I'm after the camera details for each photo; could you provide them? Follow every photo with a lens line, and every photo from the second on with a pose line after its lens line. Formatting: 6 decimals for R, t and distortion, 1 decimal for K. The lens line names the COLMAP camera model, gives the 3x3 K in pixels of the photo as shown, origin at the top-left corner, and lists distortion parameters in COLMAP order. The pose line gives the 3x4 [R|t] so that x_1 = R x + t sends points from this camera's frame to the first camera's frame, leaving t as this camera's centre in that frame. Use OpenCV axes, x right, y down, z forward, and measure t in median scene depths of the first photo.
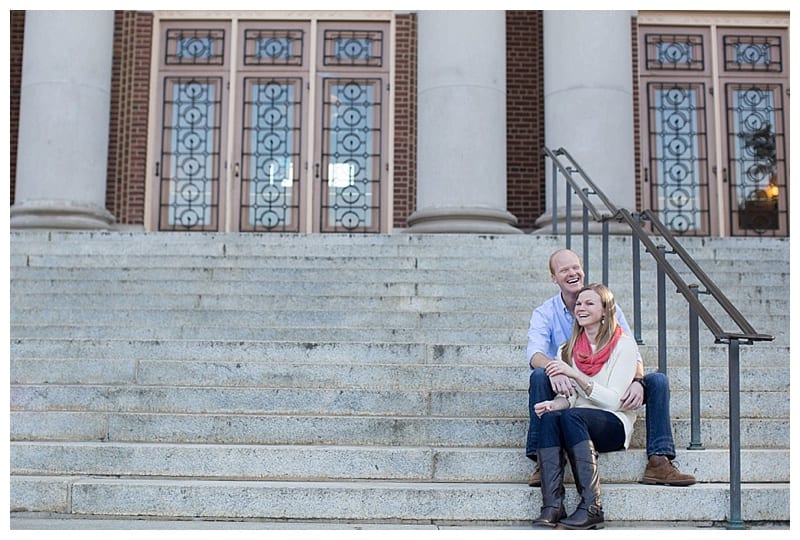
lens RADIAL K [[1243.9, 0, 389.6], [0, 1243.9, 246.9], [0, 0, 1]] dist [-0.120730, 0.096173]
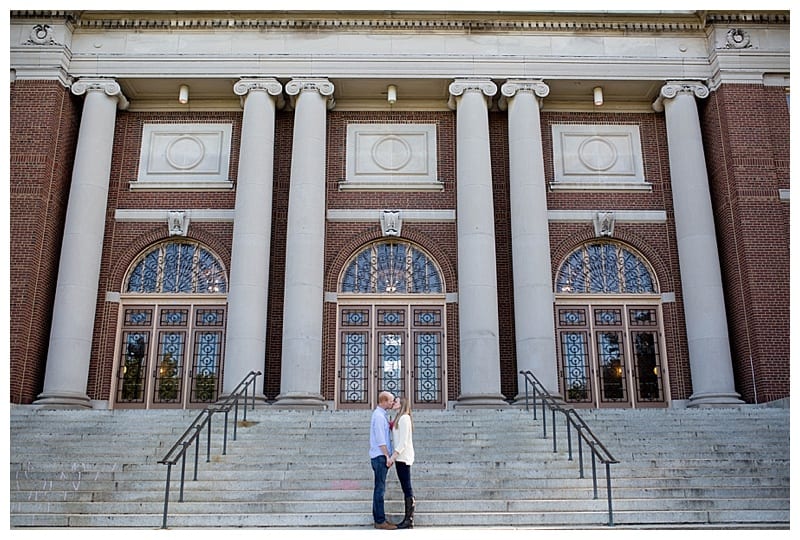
lens RADIAL K [[775.4, 0, 400.0], [0, 775.4, 270.0], [0, 0, 1]] dist [-0.047454, 0.012897]
pose [[0.999679, -0.008318, 0.023913, -0.112141], [0.011521, 0.990491, -0.137093, -0.056808], [-0.022545, 0.137325, 0.990269, -0.383158]]
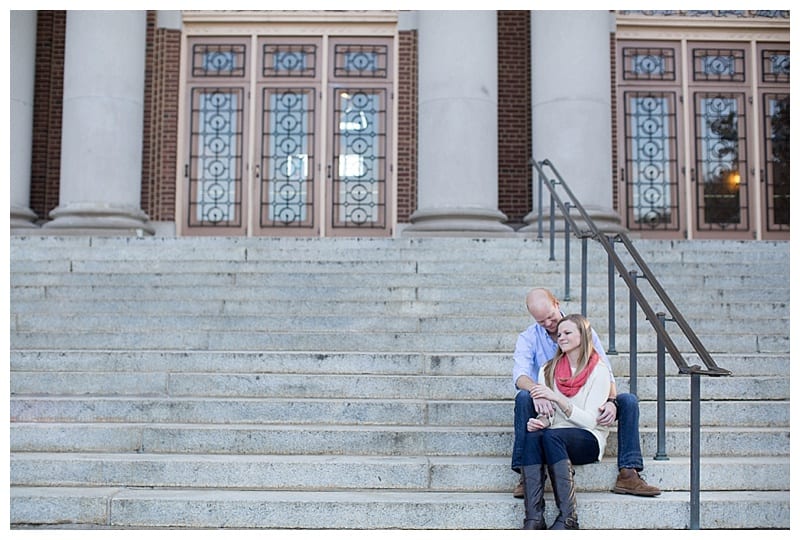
lens RADIAL K [[1102.2, 0, 400.0], [0, 1102.2, 270.0], [0, 0, 1]] dist [-0.119271, 0.109839]
pose [[0.999992, -0.002794, 0.002928, 0.002491], [0.002618, 0.998276, 0.058636, -0.031001], [-0.003087, -0.058628, 0.998275, 0.003527]]
